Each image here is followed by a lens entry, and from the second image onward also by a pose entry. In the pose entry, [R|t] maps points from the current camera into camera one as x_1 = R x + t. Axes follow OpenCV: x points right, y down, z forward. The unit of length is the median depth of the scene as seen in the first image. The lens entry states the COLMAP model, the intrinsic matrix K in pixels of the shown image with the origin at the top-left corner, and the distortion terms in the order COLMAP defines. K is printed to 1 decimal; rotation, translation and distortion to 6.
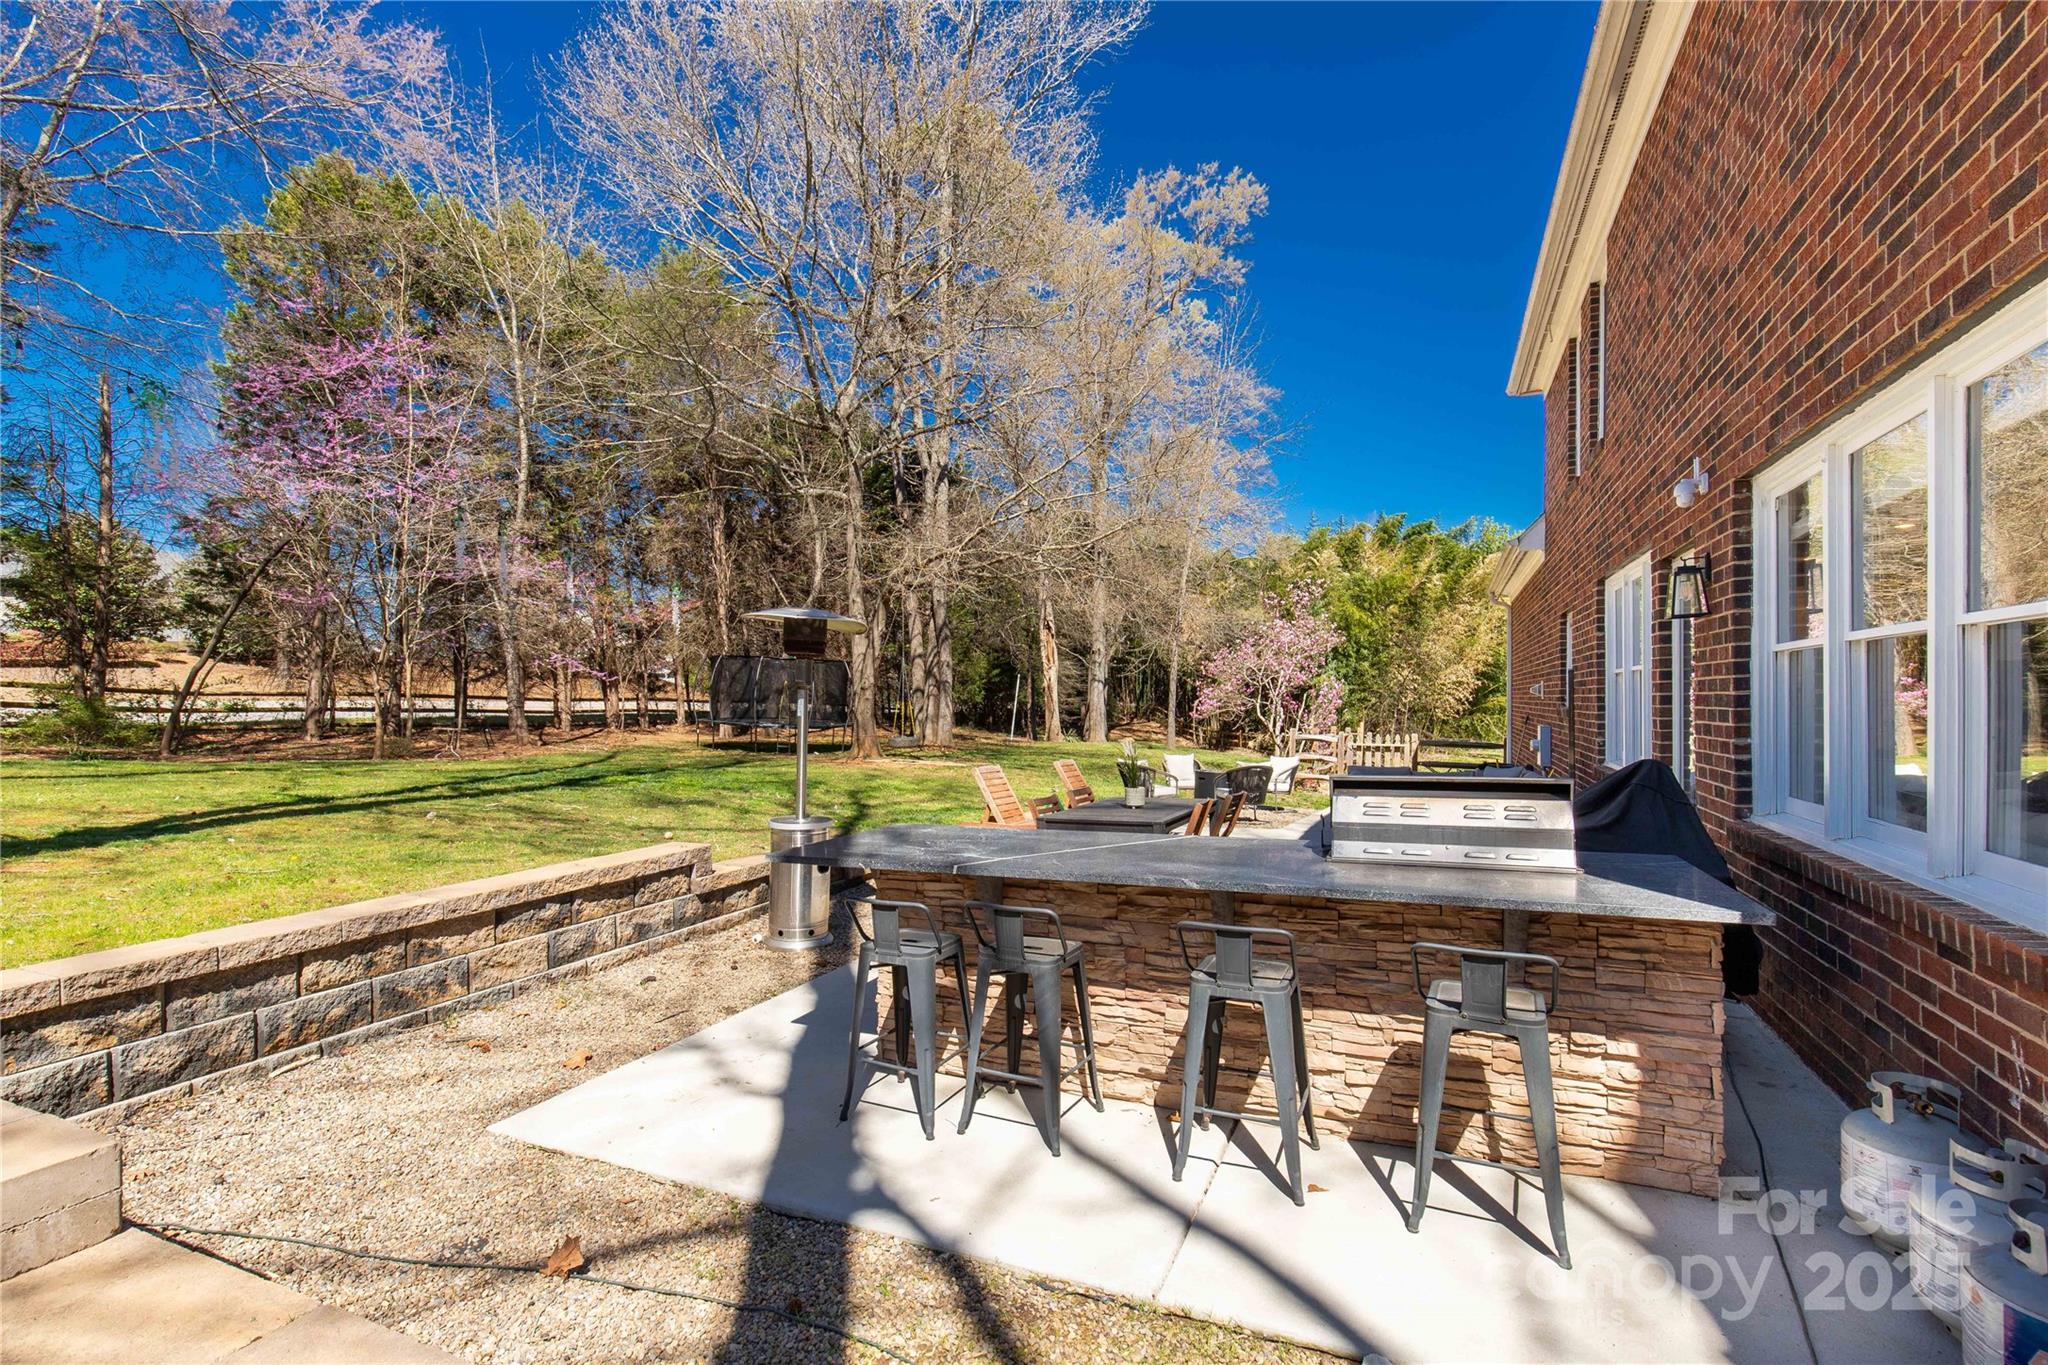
lens RADIAL K [[926.6, 0, 1018.2], [0, 926.6, 695.8], [0, 0, 1]] dist [0.000597, 0.000570]
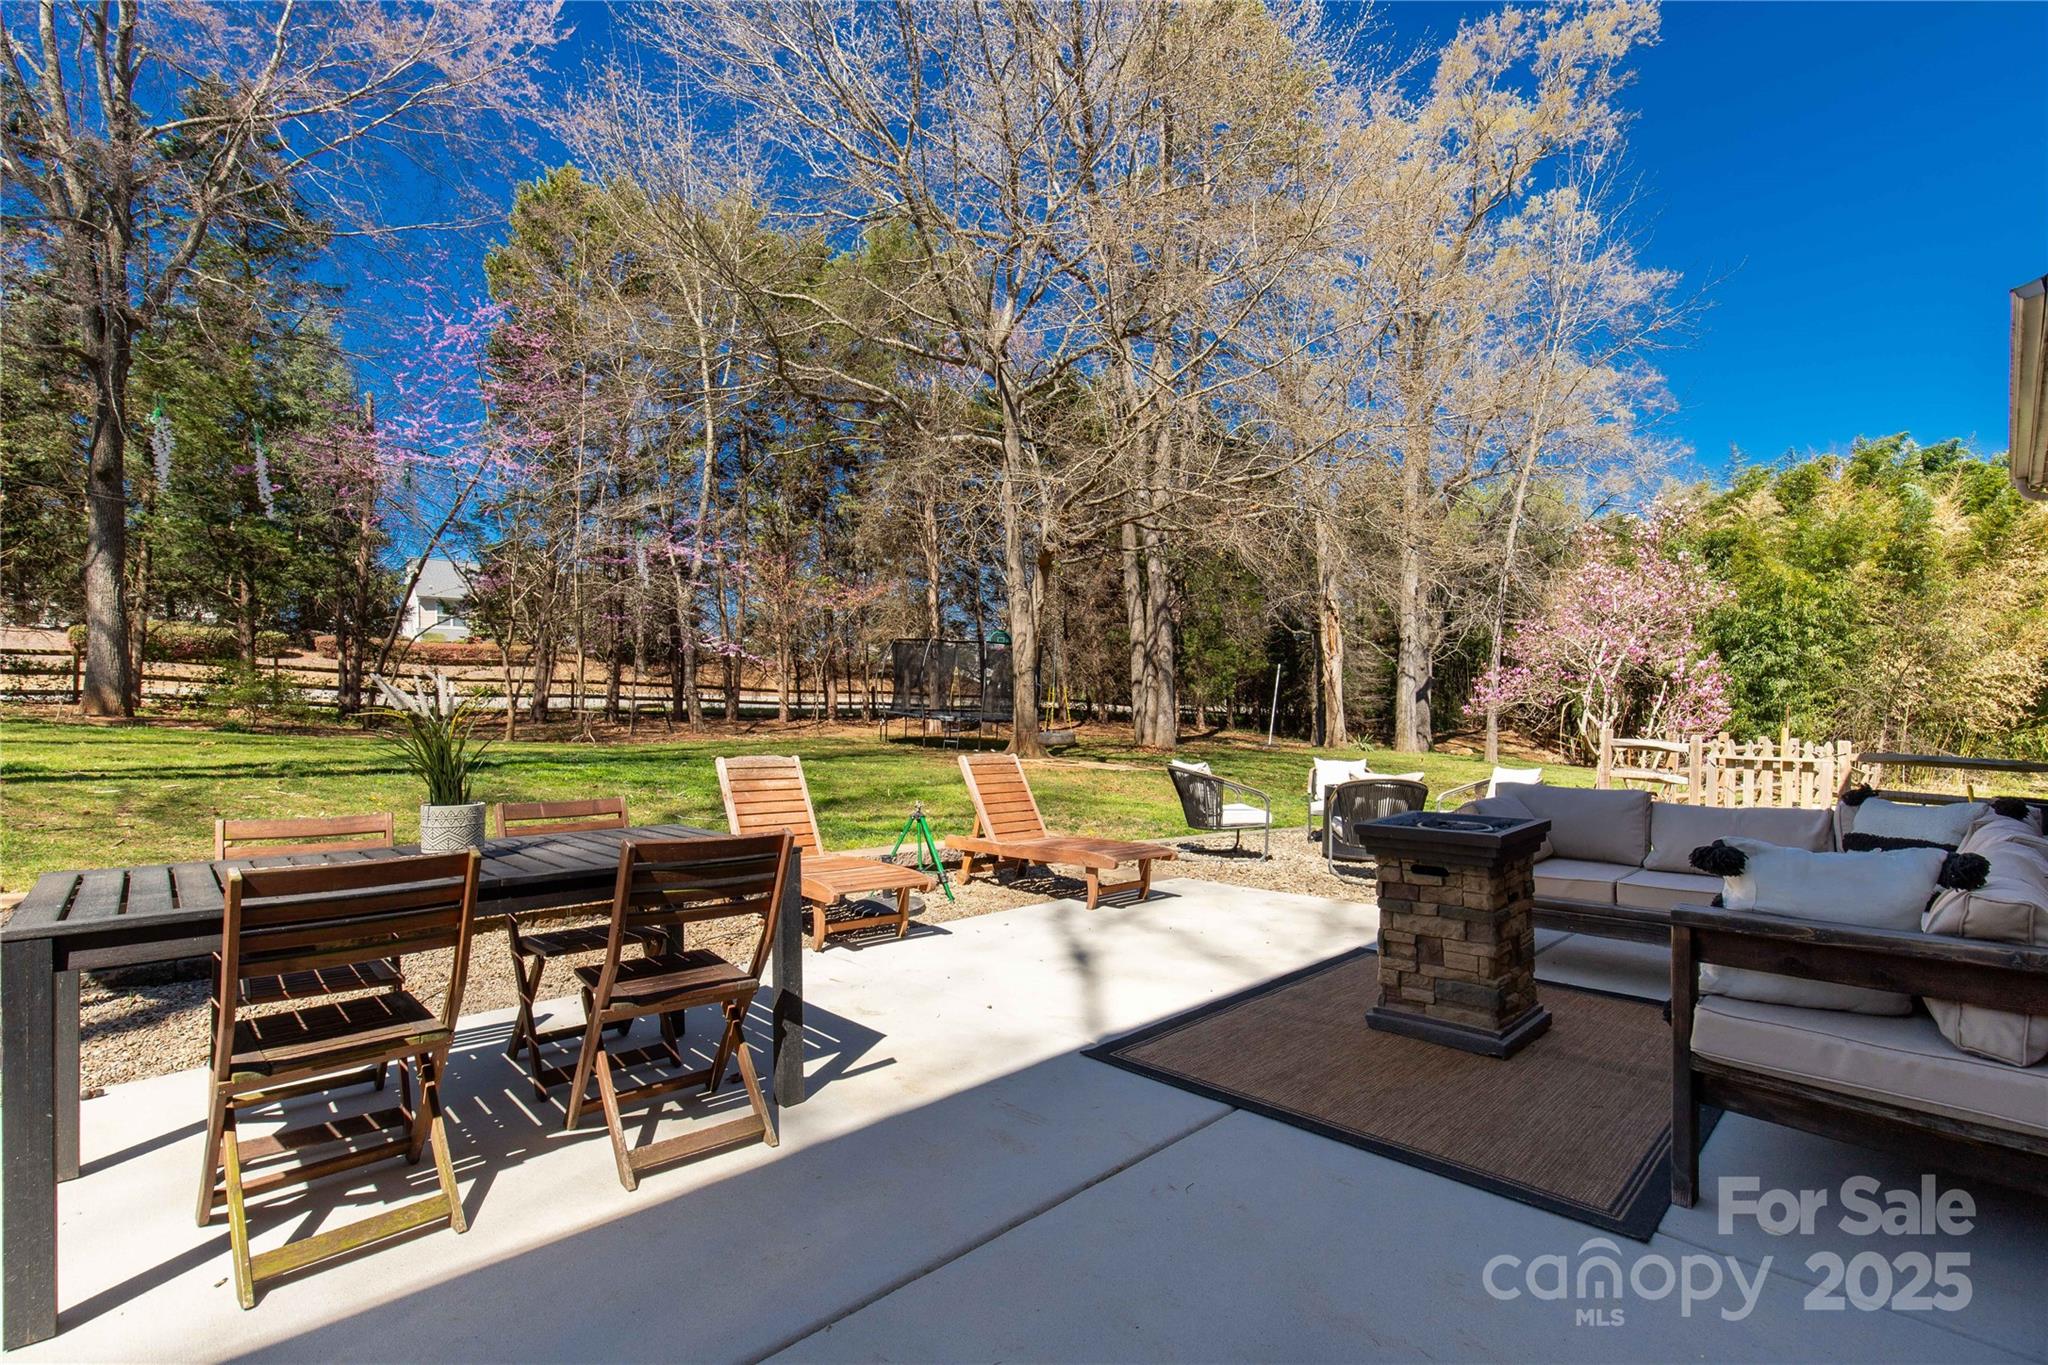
lens RADIAL K [[926.6, 0, 1022.3], [0, 926.6, 701.8], [0, 0, 1]] dist [0.000597, 0.000570]
pose [[0.924601, 0.008011, -0.380854, 0.091234], [-0.008335, 0.999965, 0.000798, 0.010129], [0.380847, 0.002437, 0.924635, 0.136119]]
